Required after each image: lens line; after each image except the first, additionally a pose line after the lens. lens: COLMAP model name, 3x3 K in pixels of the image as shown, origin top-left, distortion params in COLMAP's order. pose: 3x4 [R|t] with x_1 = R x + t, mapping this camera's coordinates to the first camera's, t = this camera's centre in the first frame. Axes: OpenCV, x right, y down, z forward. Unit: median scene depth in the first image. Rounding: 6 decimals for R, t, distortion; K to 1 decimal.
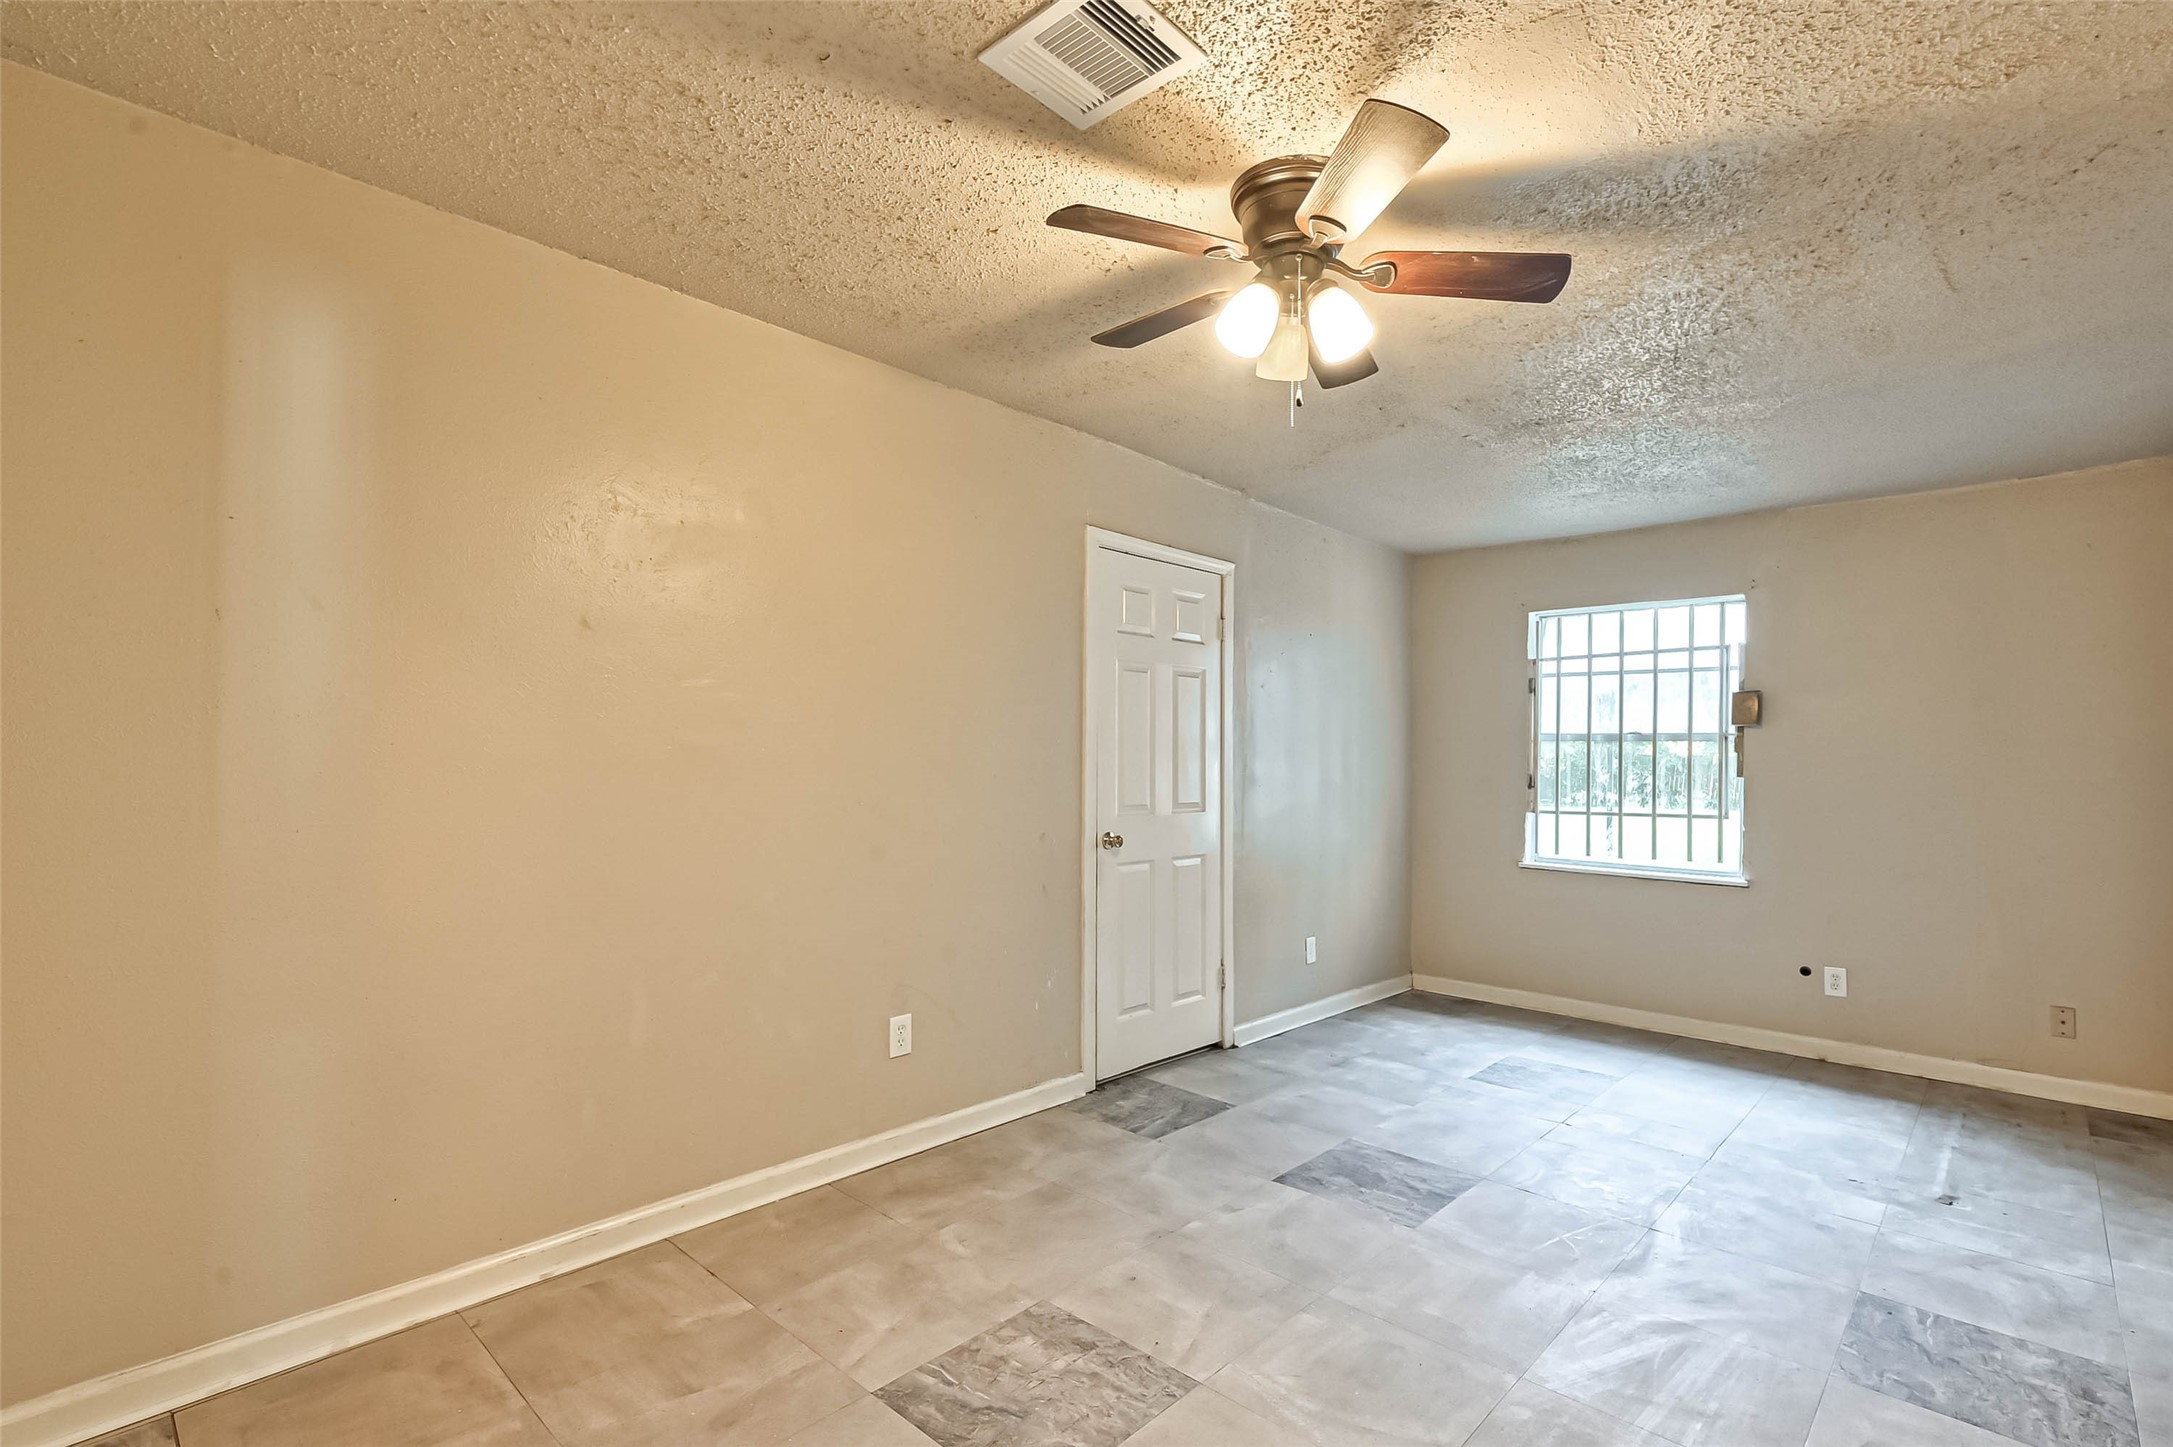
lens RADIAL K [[900.8, 0, 1111.9], [0, 900.8, 727.1], [0, 0, 1]] dist [0.001150, 0.000036]
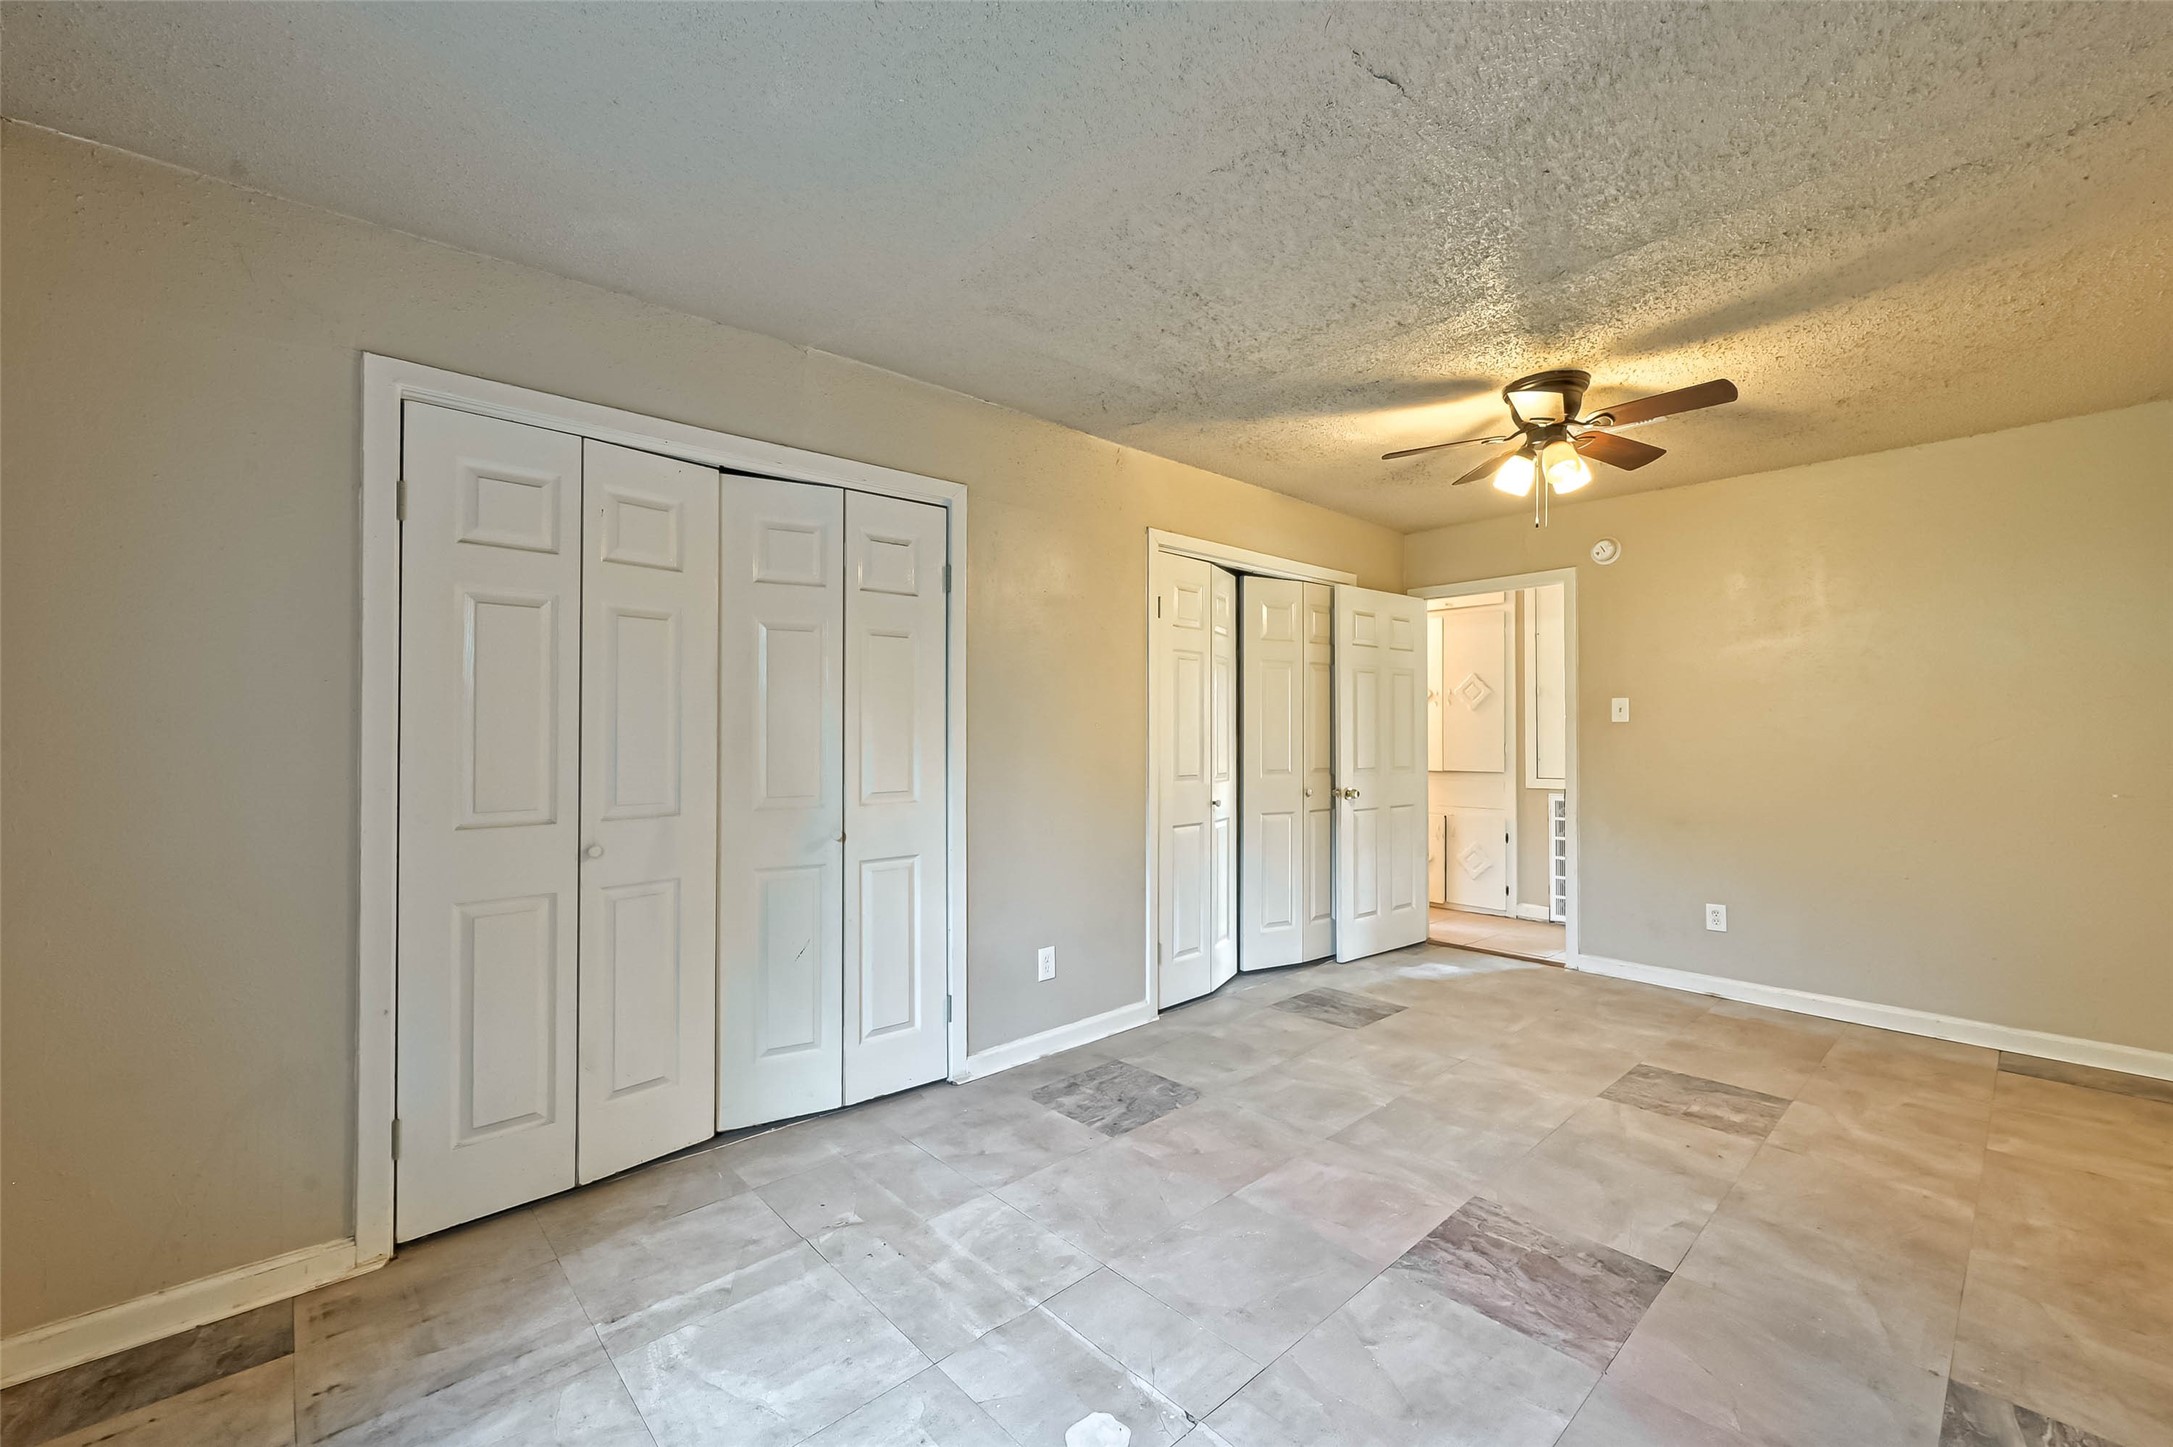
lens RADIAL K [[900.8, 0, 1111.9], [0, 900.8, 727.1], [0, 0, 1]] dist [0.001150, 0.000036]
pose [[-0.999665, -0.010806, 0.023512, 0.699590], [-0.011917, 0.998793, -0.047640, 0.099794], [-0.022969, -0.047904, -0.998588, 1.975670]]
